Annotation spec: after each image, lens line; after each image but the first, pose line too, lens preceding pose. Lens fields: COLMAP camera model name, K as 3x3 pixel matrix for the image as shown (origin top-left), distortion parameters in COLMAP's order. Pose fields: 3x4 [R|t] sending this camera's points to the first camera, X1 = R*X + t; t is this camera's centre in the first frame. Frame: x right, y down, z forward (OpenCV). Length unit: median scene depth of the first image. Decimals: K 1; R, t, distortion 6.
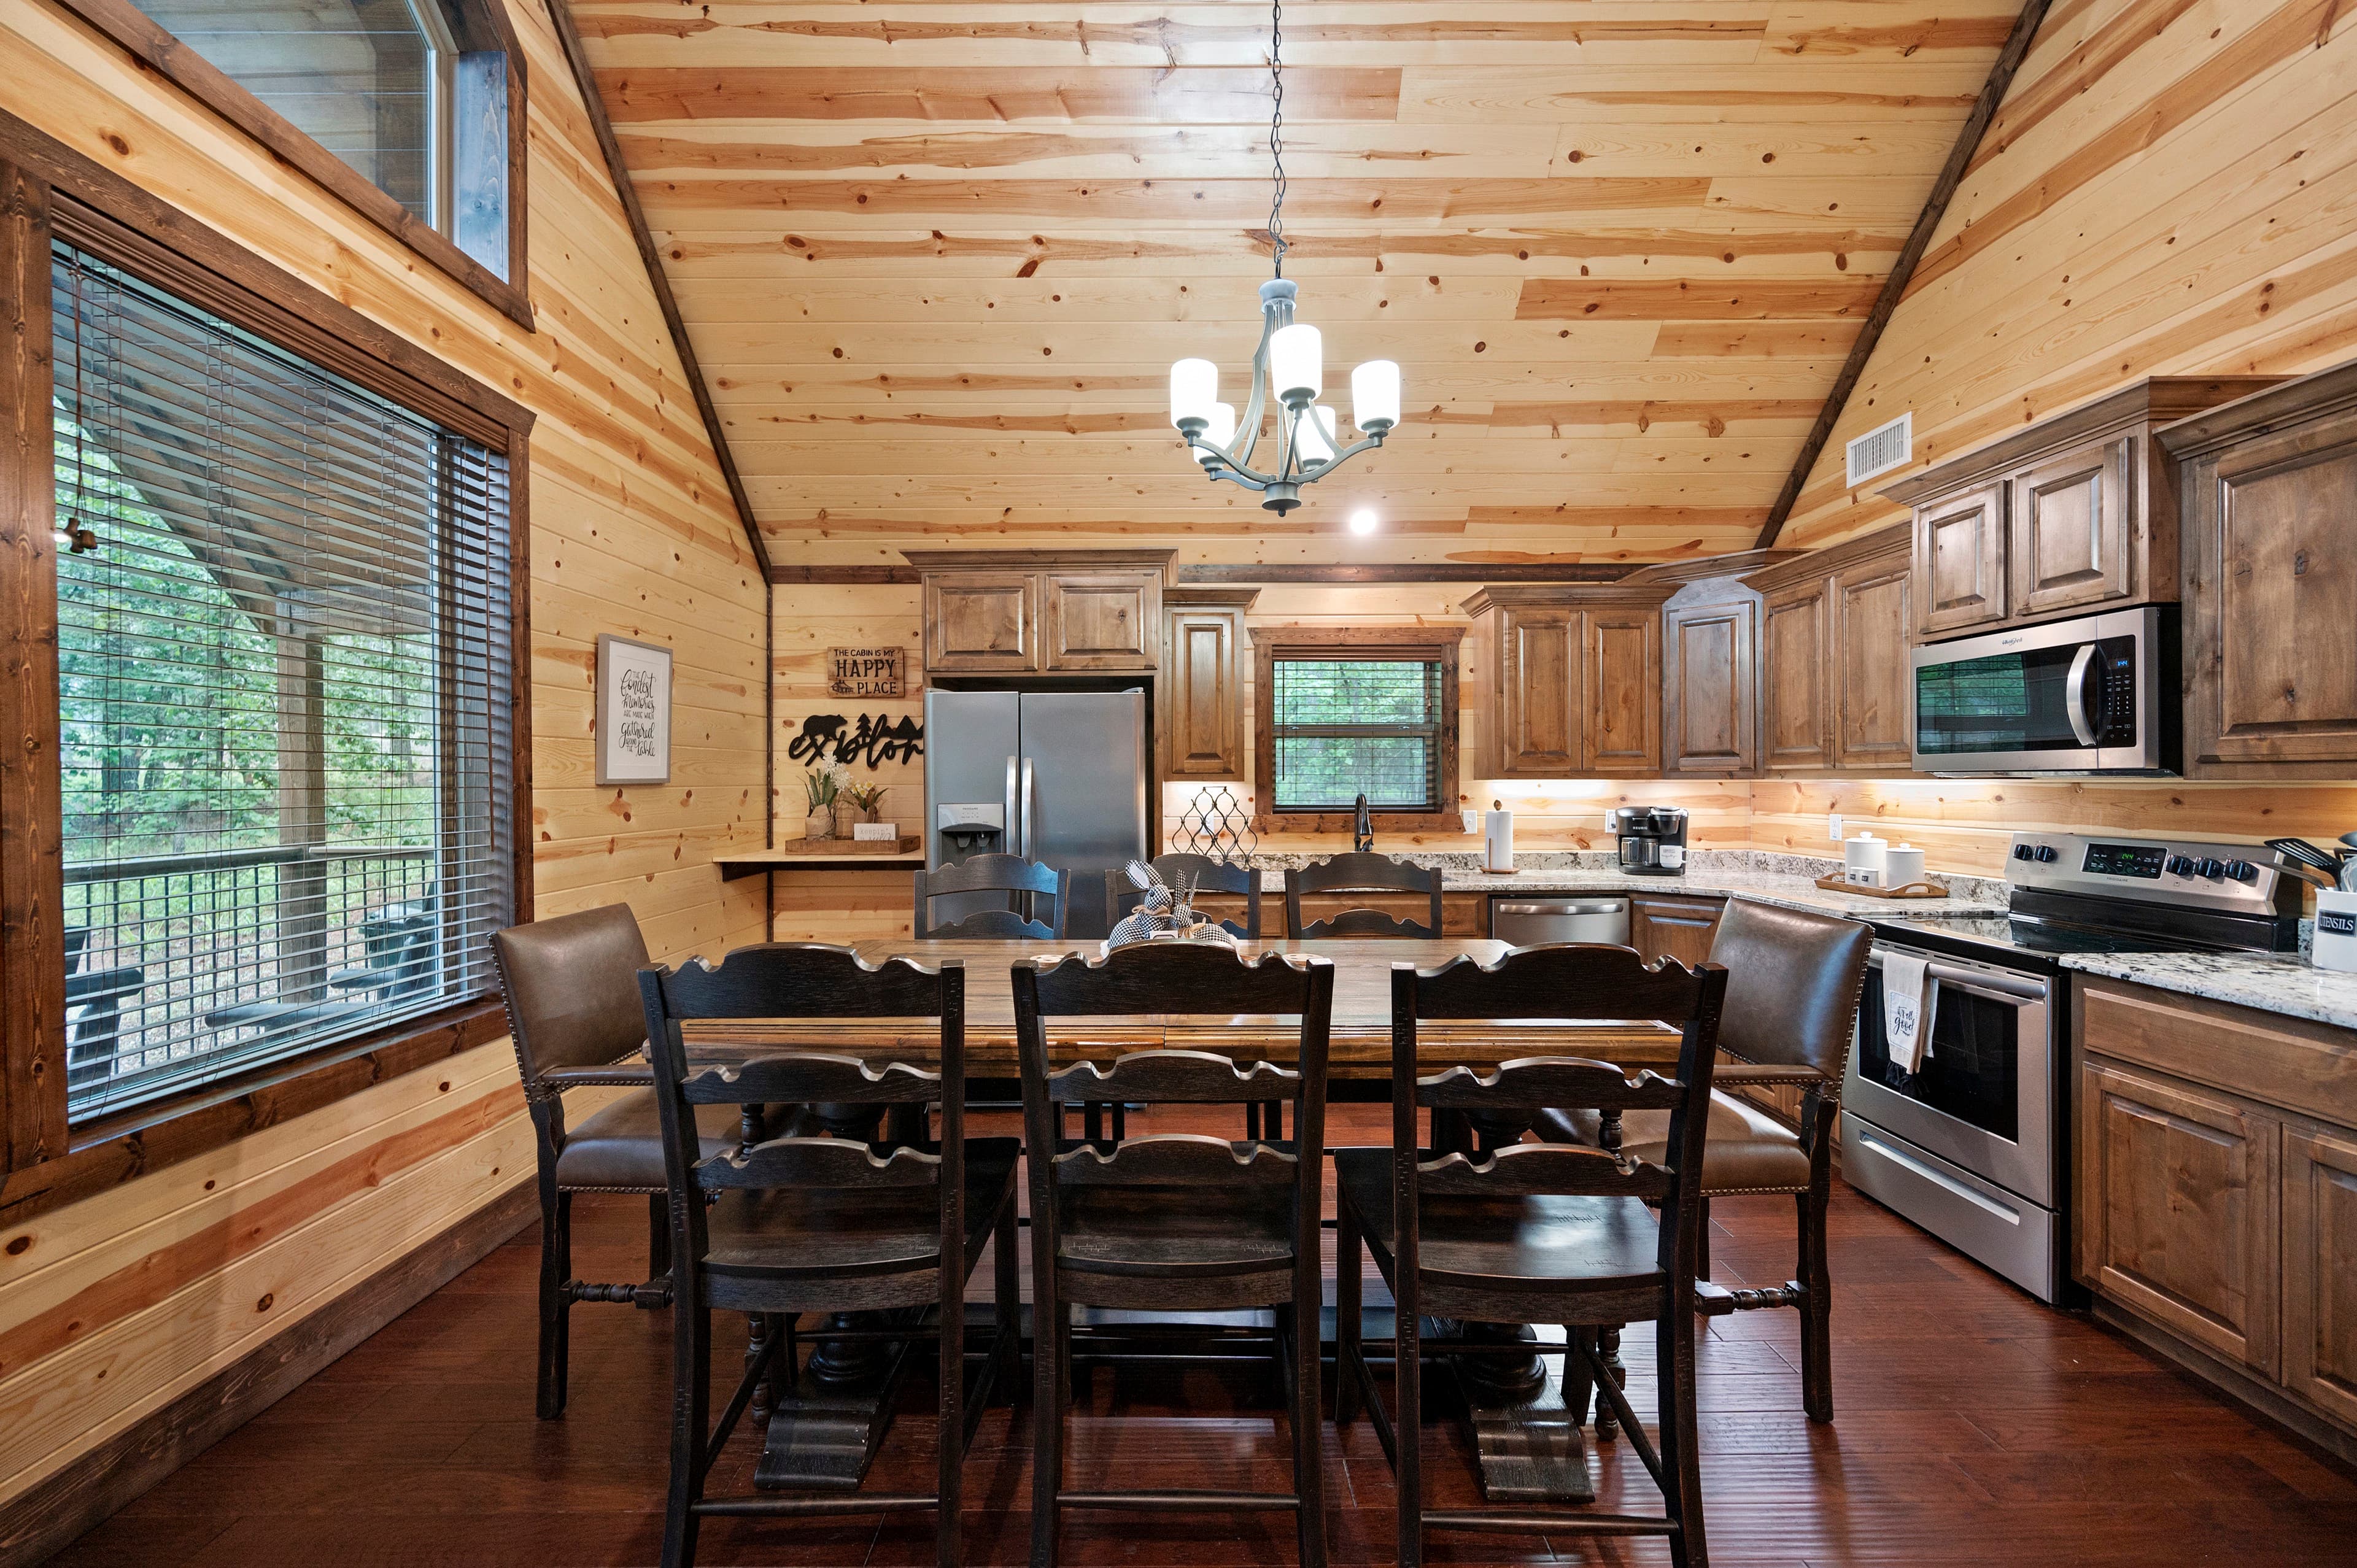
lens RADIAL K [[940.0, 0, 1165.0], [0, 940.0, 767.0], [0, 0, 1]] dist [-0.003554, 0.000196]
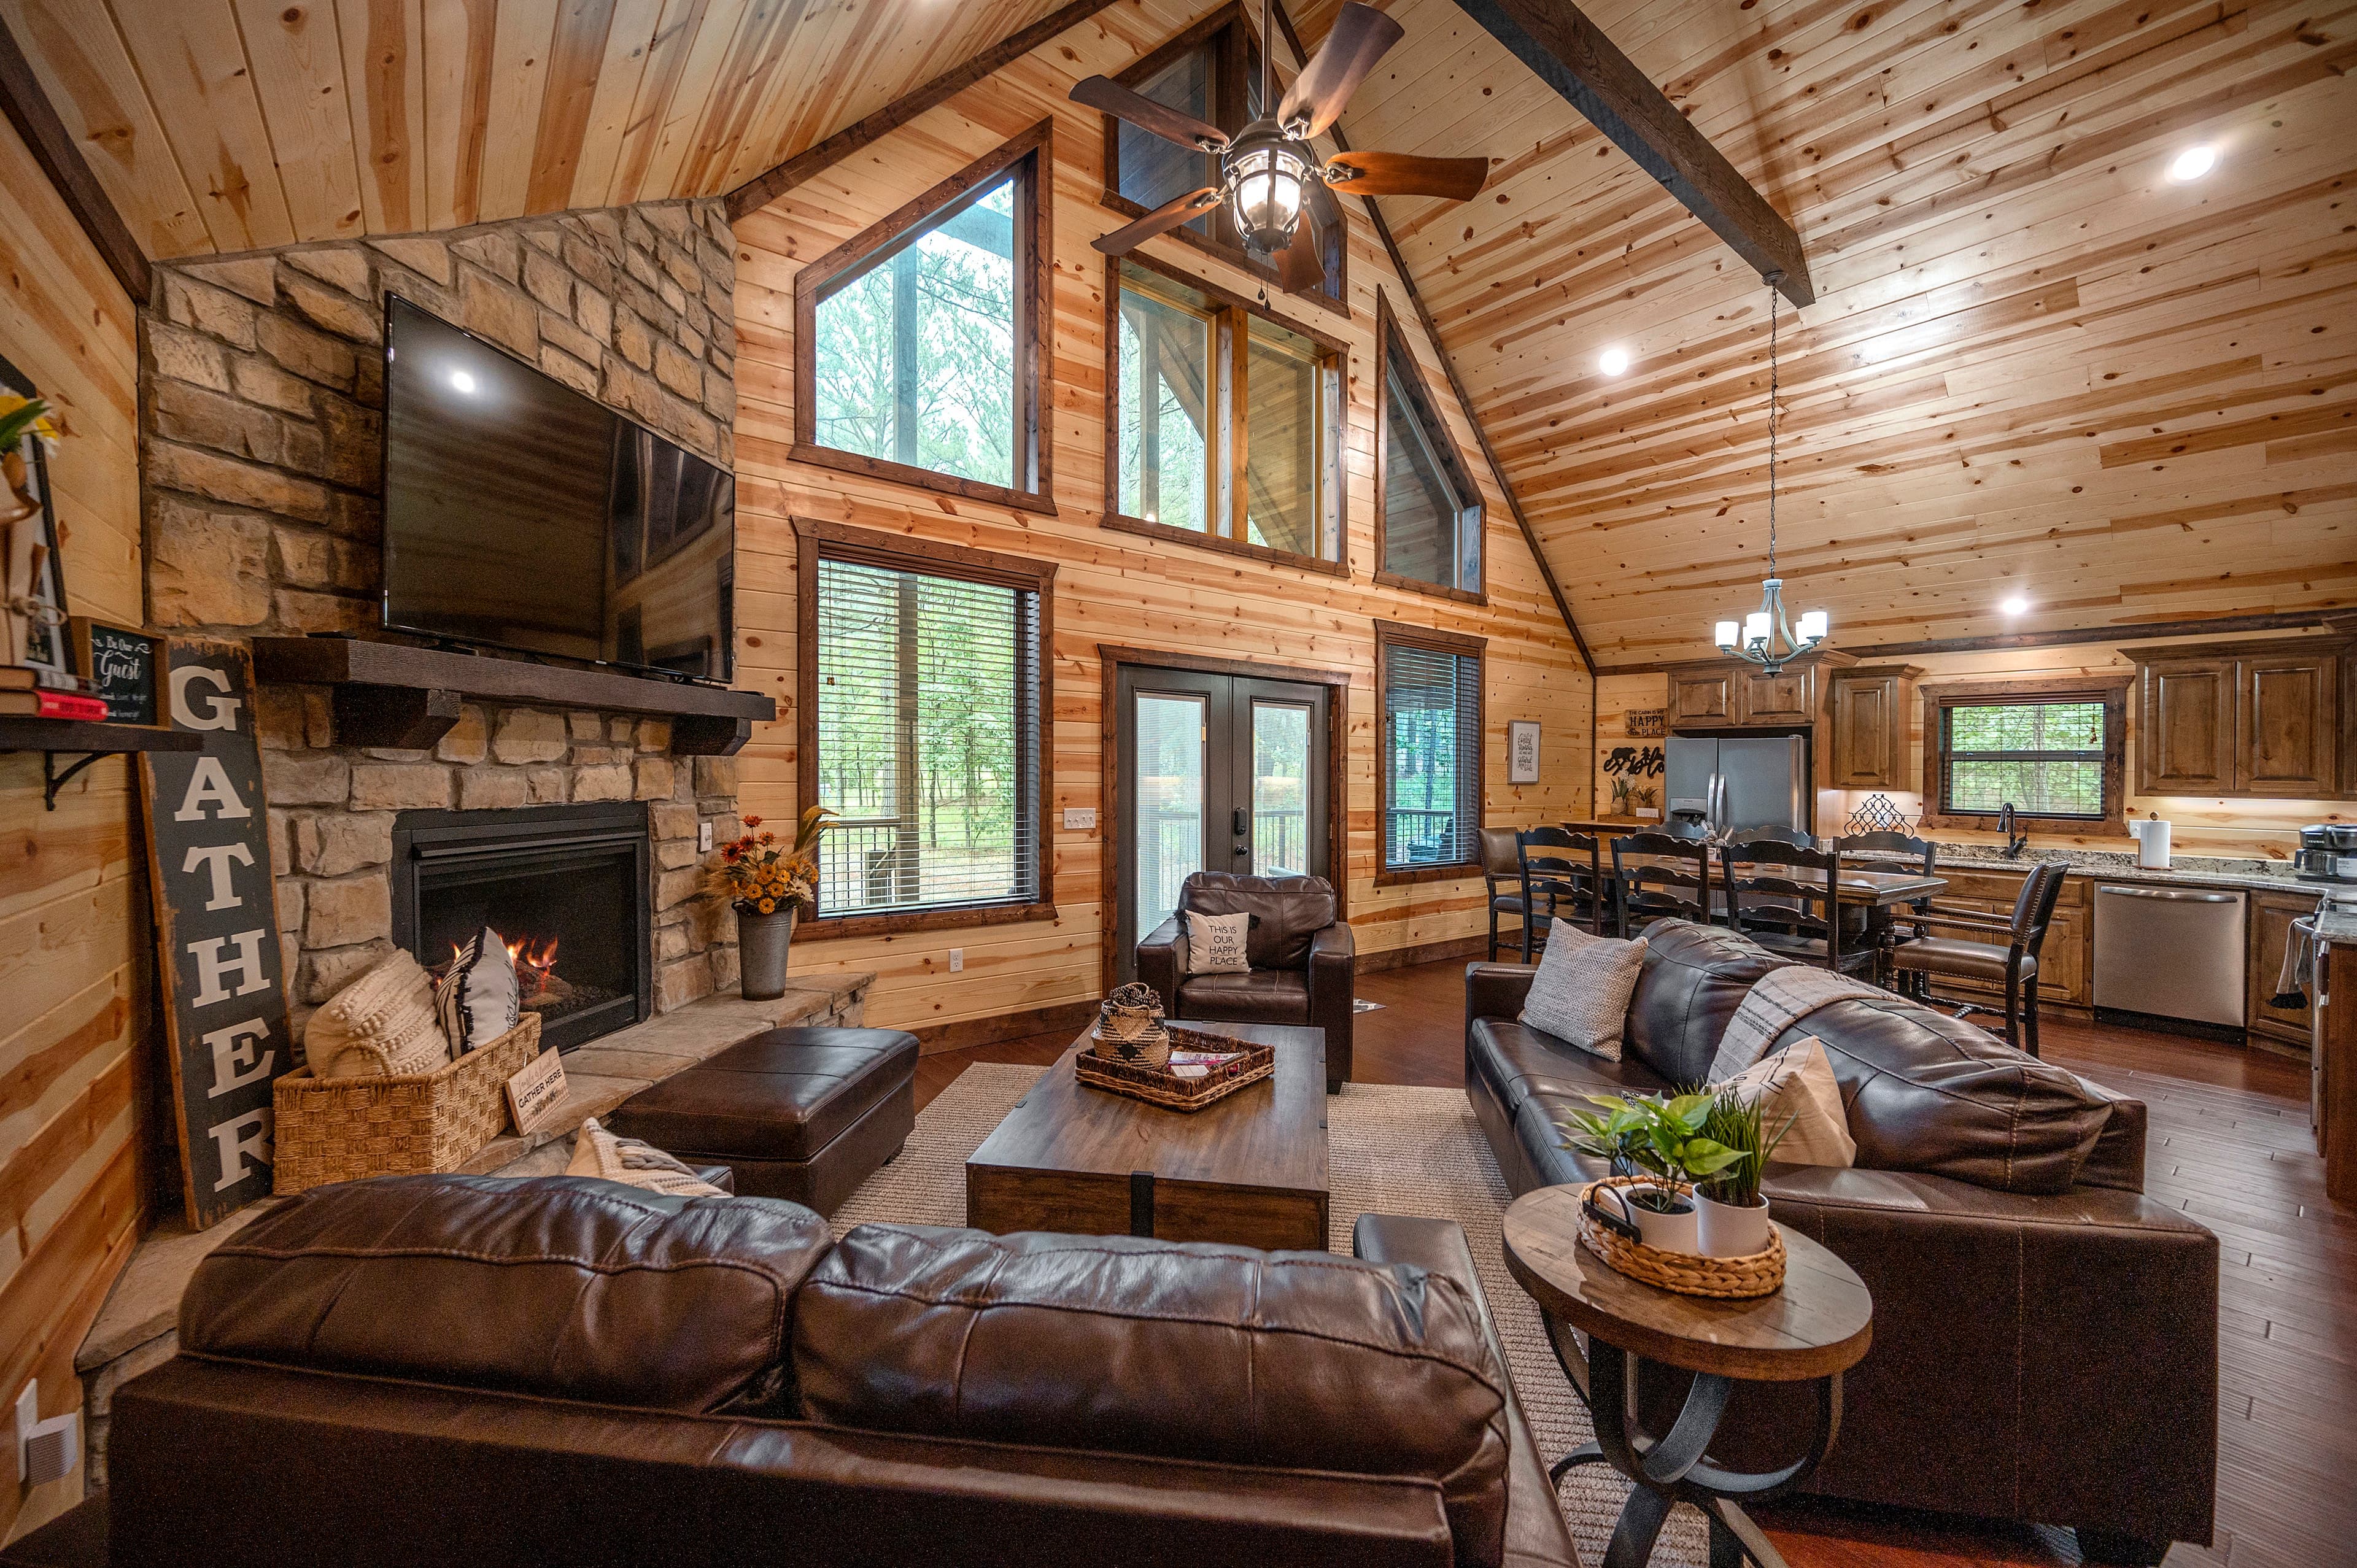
lens RADIAL K [[940.0, 0, 1171.0], [0, 940.0, 773.6], [0, 0, 1]] dist [-0.003554, 0.000196]
pose [[0.626888, 0.016794, -0.778928, 0.527591], [-0.008987, 0.999857, 0.014324, -0.023981], [0.779057, -0.001979, 0.626950, -0.856526]]
